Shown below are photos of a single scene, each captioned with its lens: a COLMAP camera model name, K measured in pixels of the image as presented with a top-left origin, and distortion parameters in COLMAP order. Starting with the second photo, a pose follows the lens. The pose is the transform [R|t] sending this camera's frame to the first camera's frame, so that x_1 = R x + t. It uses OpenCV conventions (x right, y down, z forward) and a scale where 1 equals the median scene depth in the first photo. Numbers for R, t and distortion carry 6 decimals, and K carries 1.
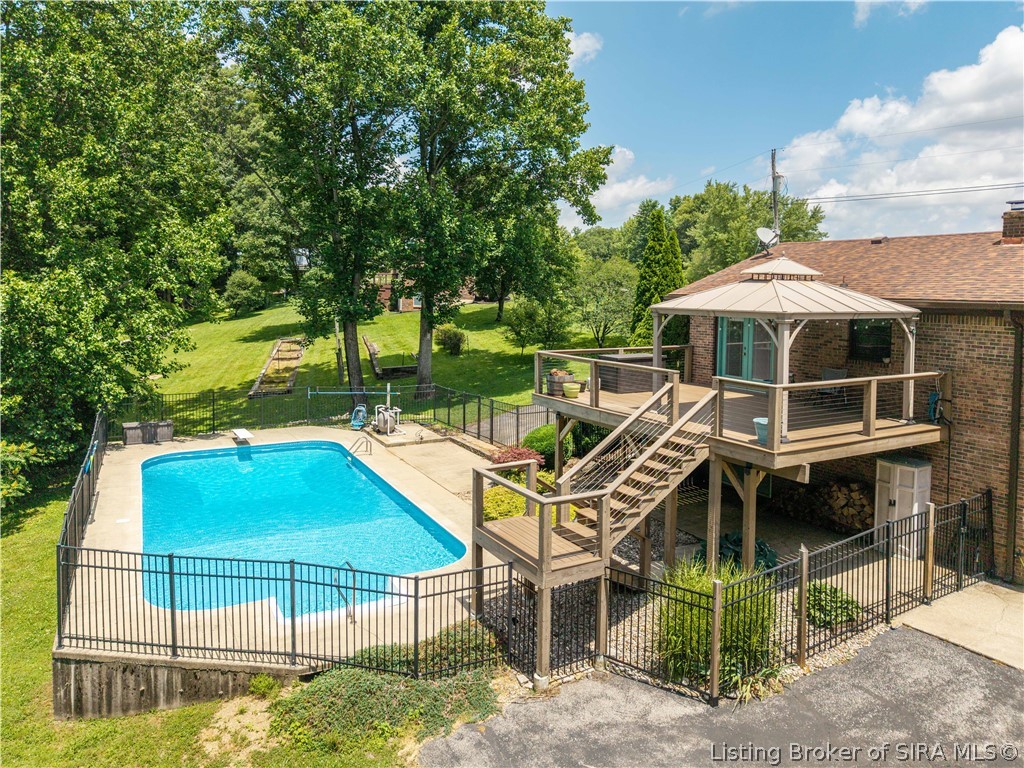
lens RADIAL K [[722.2, 0, 510.5], [0, 722.2, 332.1], [0, 0, 1]] dist [0.031937, -0.032523]
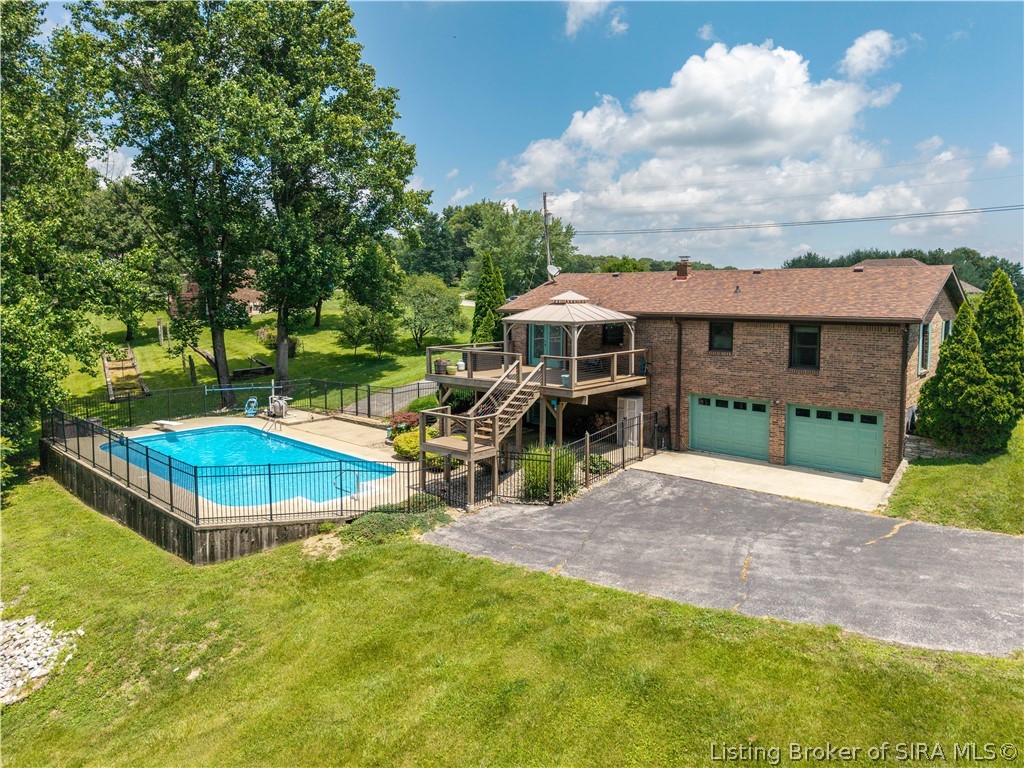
lens RADIAL K [[702.3, 0, 512.0], [0, 702.3, 384.0], [0, 0, 1]] dist [0.083795, -0.001166]
pose [[0.948735, -0.053746, 0.311468, -0.361391], [0.031095, 0.996527, 0.077244, -0.009754], [-0.314538, -0.063599, 0.947112, -0.717645]]
